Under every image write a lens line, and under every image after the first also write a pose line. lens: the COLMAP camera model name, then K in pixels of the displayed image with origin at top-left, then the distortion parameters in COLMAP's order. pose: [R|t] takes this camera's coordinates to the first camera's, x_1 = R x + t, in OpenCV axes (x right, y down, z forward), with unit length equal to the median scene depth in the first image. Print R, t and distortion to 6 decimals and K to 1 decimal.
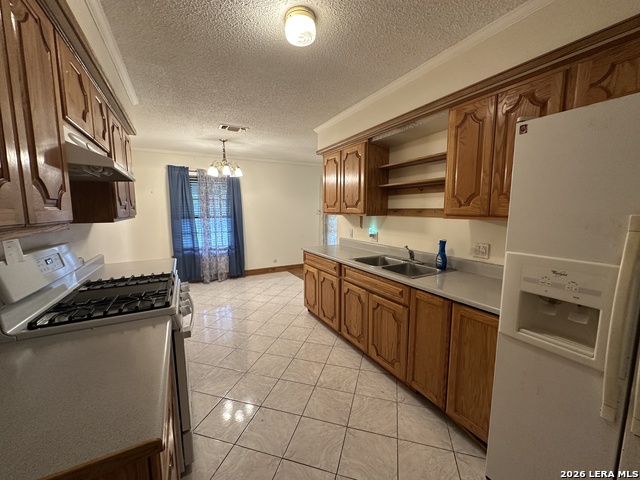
lens RADIAL K [[256.7, 0, 322.3], [0, 256.7, 241.0], [0, 0, 1]] dist [0.002315, -0.000126]
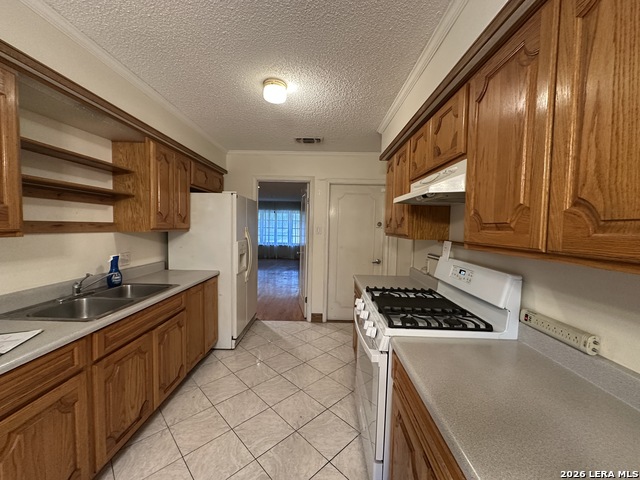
lens RADIAL K [[256.7, 0, 320.5], [0, 256.7, 242.8], [0, 0, 1]] dist [0.002315, -0.000126]
pose [[-0.866787, -0.048789, 0.496286, -0.730900], [0.043903, 0.983872, 0.173400, -0.201016], [-0.496742, 0.172089, -0.850666, 1.579943]]
